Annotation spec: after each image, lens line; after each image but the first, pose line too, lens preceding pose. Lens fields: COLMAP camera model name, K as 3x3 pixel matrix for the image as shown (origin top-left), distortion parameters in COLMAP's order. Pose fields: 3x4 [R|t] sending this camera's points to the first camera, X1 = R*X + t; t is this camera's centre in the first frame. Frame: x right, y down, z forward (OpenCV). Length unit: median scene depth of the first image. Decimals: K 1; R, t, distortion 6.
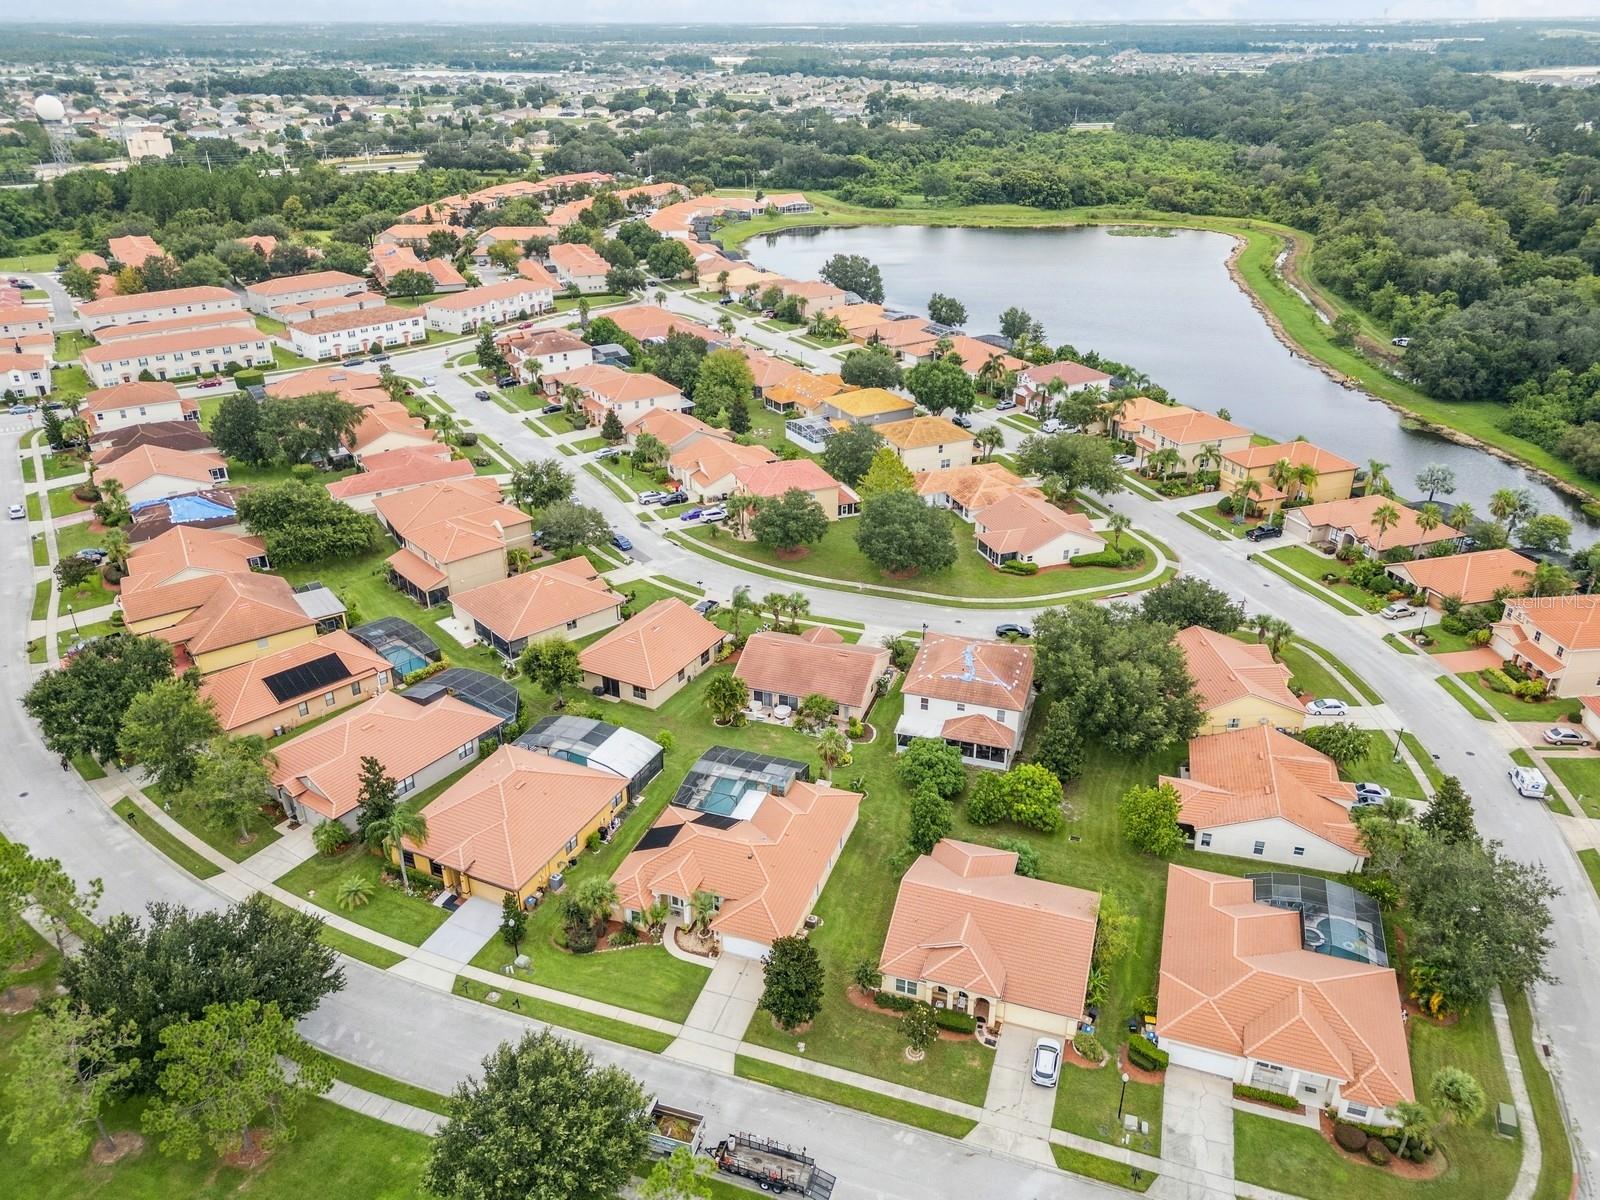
lens RADIAL K [[1096.2, 0, 796.4], [0, 1096.2, 599.1], [0, 0, 1]] dist [0.031015, -0.008671]
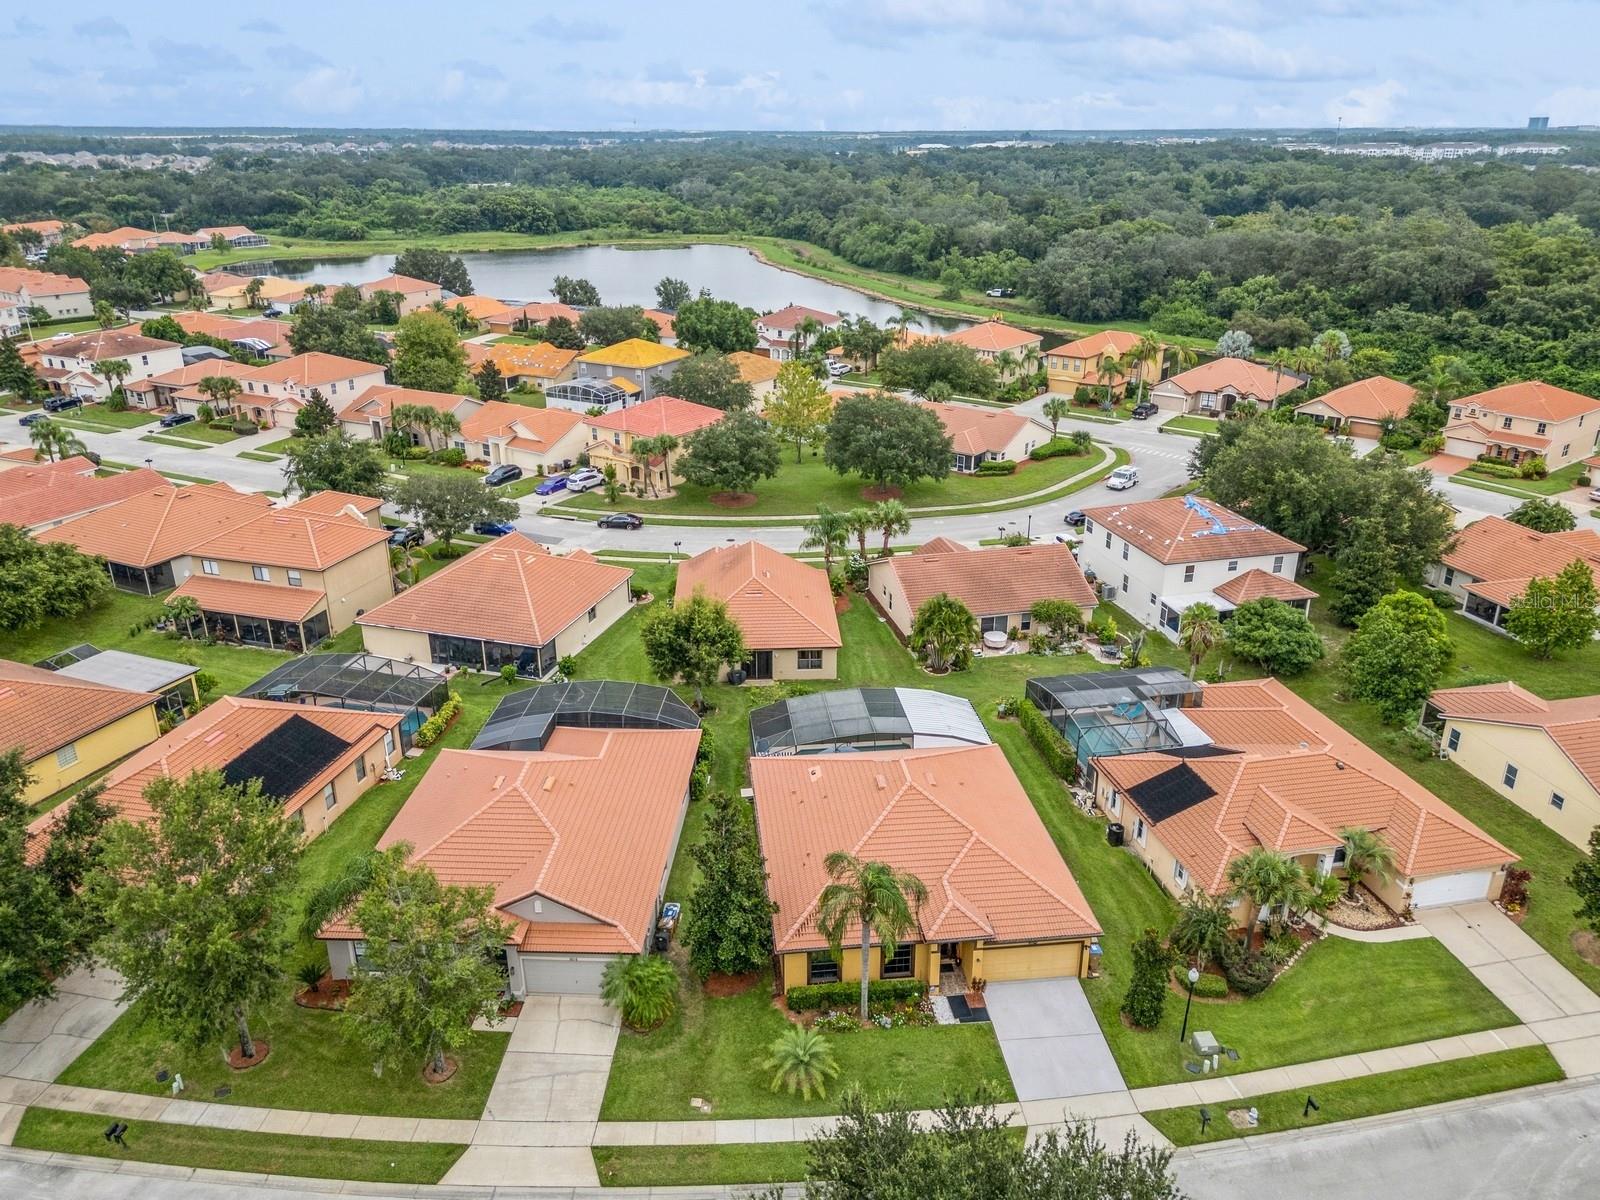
lens RADIAL K [[1096.2, 0, 802.6], [0, 1096.2, 600.4], [0, 0, 1]] dist [0.031015, -0.008671]
pose [[0.858351, -0.197076, 0.473704, -0.302060], [0.224488, 0.974476, -0.001358, 0.033801], [-0.461345, 0.107506, 0.880683, 0.278701]]
